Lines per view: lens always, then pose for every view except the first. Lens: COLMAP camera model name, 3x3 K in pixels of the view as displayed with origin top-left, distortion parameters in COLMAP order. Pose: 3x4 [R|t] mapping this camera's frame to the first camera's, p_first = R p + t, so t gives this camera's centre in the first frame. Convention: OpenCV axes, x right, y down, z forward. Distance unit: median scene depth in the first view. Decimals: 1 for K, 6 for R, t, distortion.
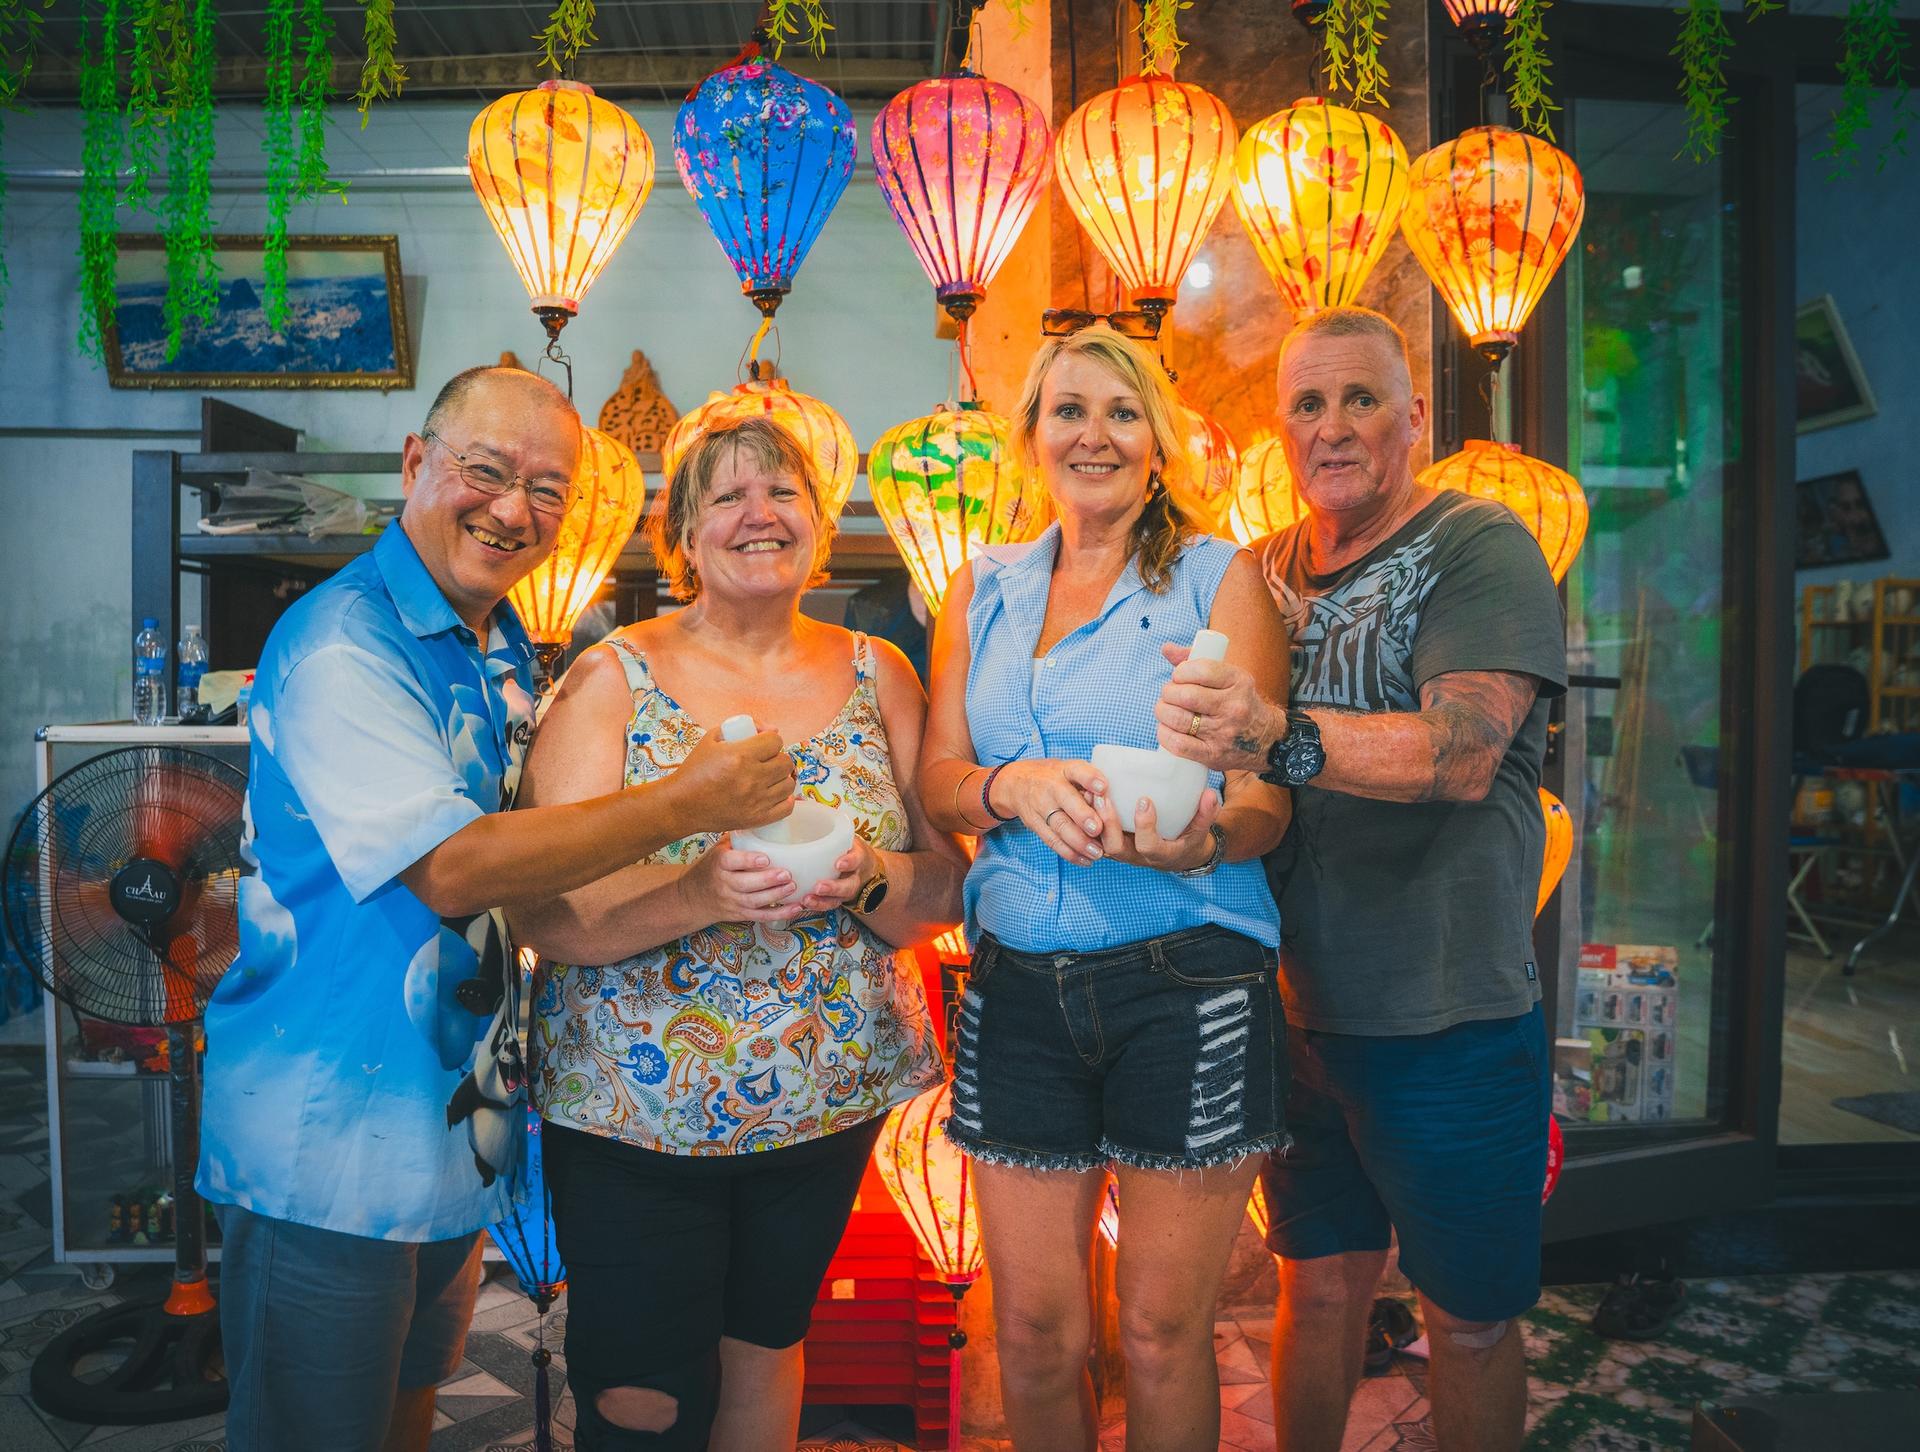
lens RADIAL K [[1488.2, 0, 959.6], [0, 1488.2, 679.6], [0, 0, 1]] dist [-0.090598, 0.001455]
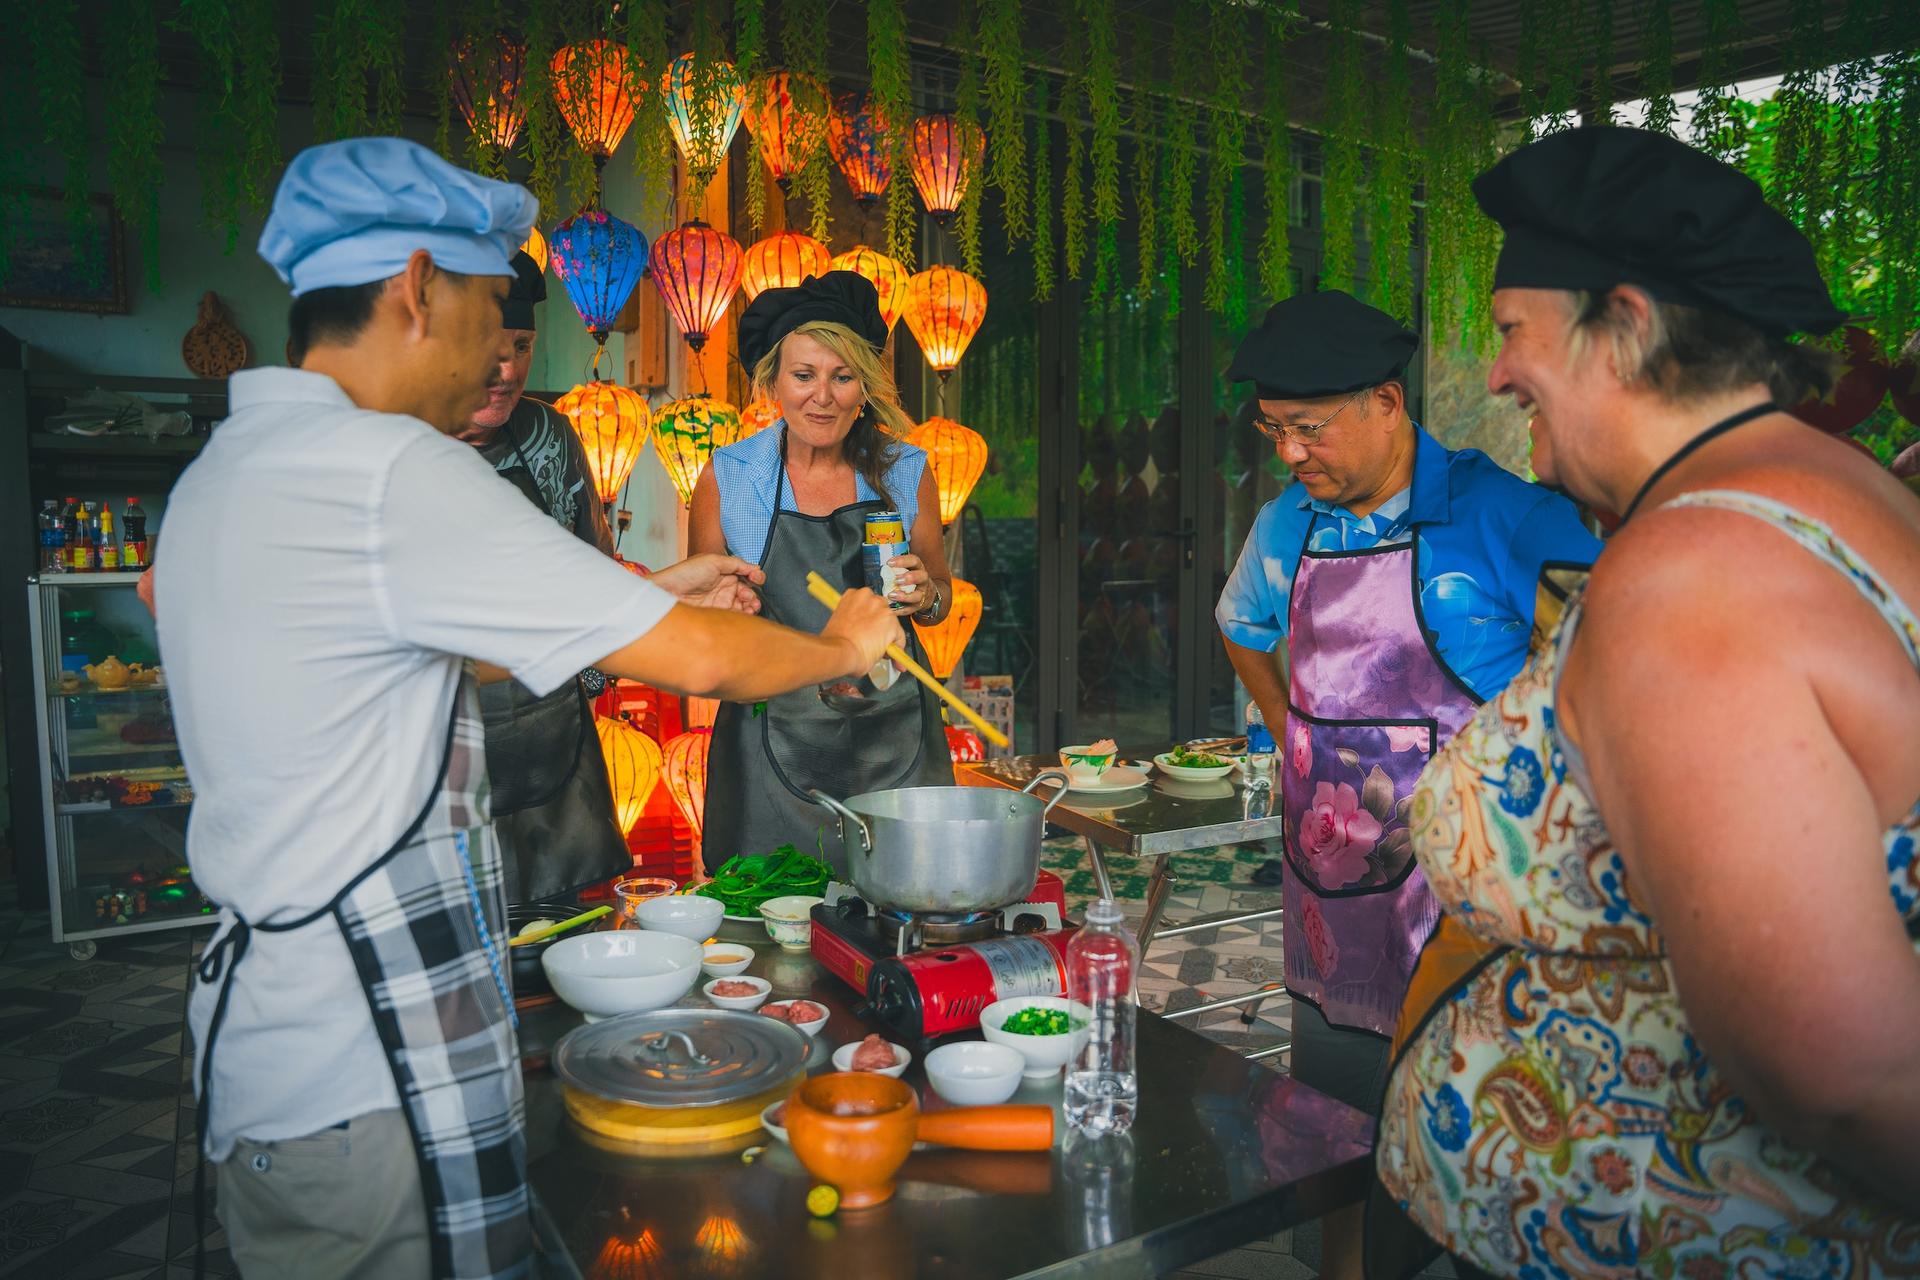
lens RADIAL K [[1374.9, 0, 925.9], [0, 1374.9, 642.9], [0, 0, 1]] dist [0.025840, 0.002656]
pose [[0.906069, -0.047006, 0.420512, -0.529224], [0.014220, 0.996632, 0.080767, 0.000703], [-0.422892, -0.067201, 0.903685, -0.832460]]
